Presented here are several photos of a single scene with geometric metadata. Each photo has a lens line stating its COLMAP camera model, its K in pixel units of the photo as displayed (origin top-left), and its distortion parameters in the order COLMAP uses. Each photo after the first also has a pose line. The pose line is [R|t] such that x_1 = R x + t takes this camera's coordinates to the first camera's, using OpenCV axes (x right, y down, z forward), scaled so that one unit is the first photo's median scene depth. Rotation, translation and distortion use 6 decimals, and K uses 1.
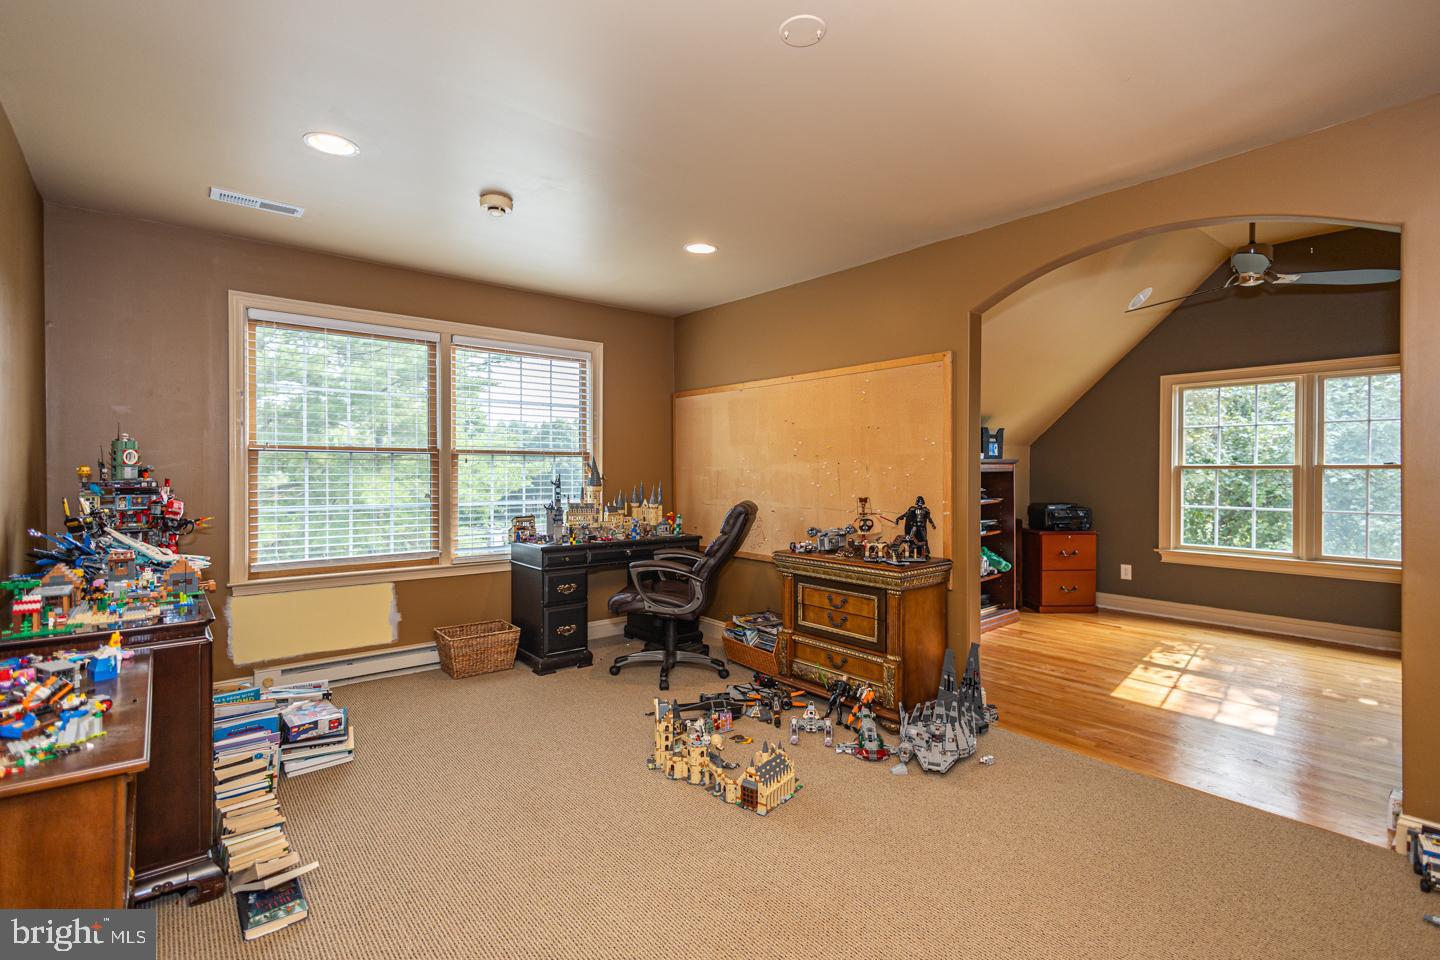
lens RADIAL K [[663.7, 0, 731.3], [0, 663.7, 471.0], [0, 0, 1]] dist [0.006174, 0.000433]
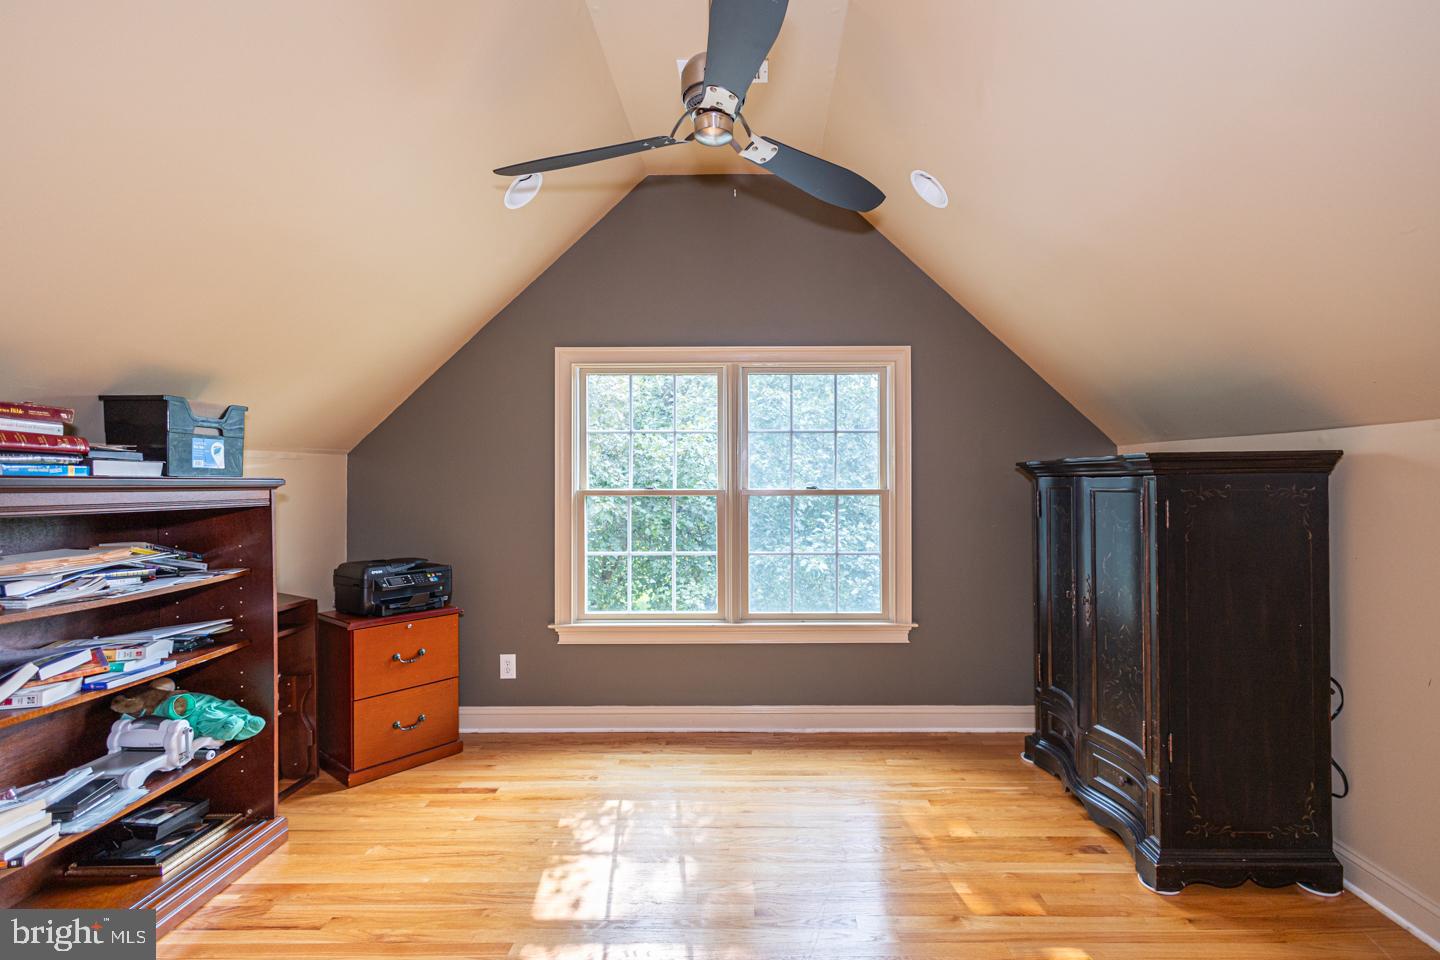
lens RADIAL K [[663.7, 0, 729.6], [0, 663.7, 484.7], [0, 0, 1]] dist [0.006174, 0.000433]
pose [[0.662243, 0.002081, 0.749286, 0.288003], [0.008210, 0.999916, -0.010033, -0.006107], [-0.749244, 0.012796, 0.662170, 0.469098]]
